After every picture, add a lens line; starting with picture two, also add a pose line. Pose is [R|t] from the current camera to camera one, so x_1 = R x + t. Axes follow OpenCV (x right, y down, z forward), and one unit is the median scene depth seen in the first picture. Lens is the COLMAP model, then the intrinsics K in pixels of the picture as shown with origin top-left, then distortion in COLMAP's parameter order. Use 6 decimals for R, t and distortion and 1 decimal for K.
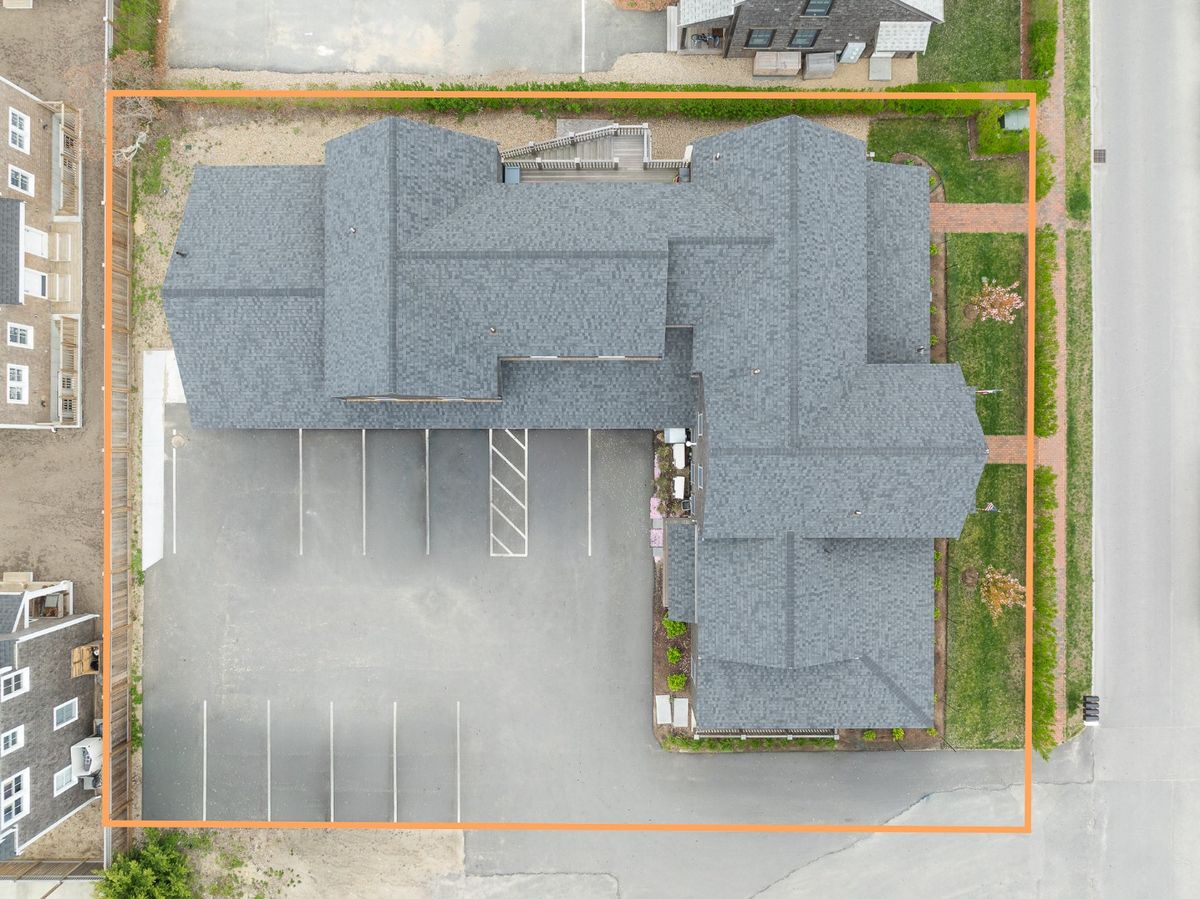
lens RADIAL K [[845.8, 0, 600.0], [0, 845.8, 449.5], [0, 0, 1]] dist [-0.002455, -0.000863]
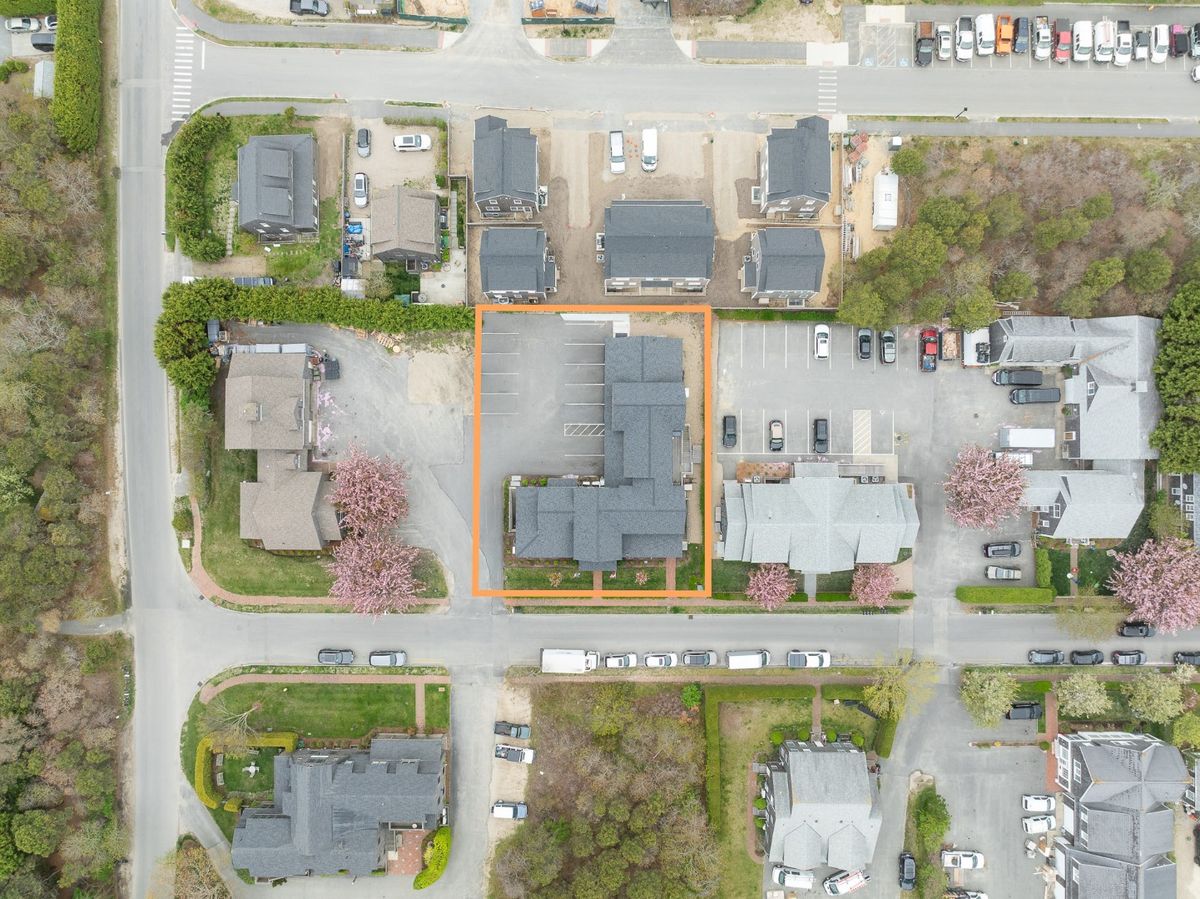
lens RADIAL K [[845.8, 0, 600.0], [0, 845.8, 449.5], [0, 0, 1]] dist [-0.002455, -0.000863]
pose [[-0.002456, 0.999980, 0.005897, -0.052976], [-0.999910, -0.002378, -0.013166, 0.034813], [-0.013152, -0.005928, 0.999896, -2.187539]]
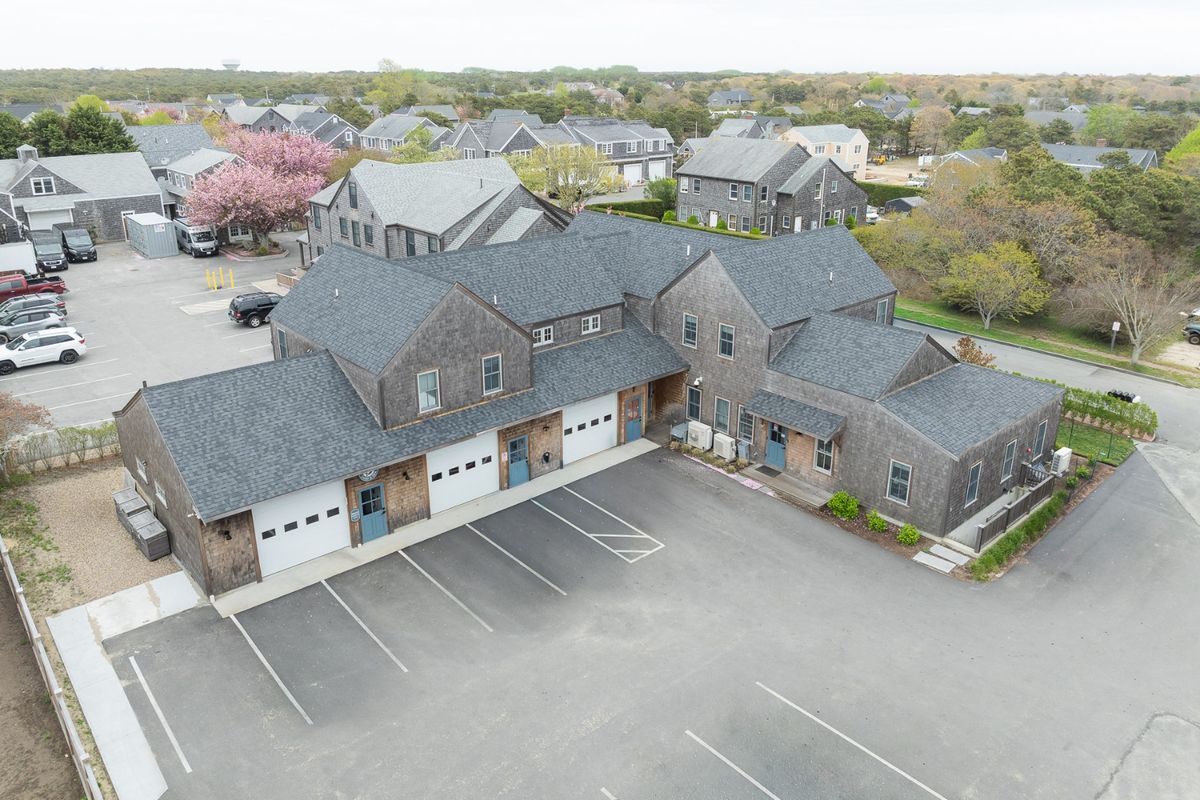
lens RADIAL K [[828.4, 0, 604.3], [0, 828.4, 361.8], [0, 0, 1]] dist [-0.003194, 0.001299]
pose [[0.746591, -0.207735, 0.632019, -0.582462], [0.665197, 0.248378, -0.704146, 0.591441], [-0.010704, 0.946126, 0.323622, 0.590780]]
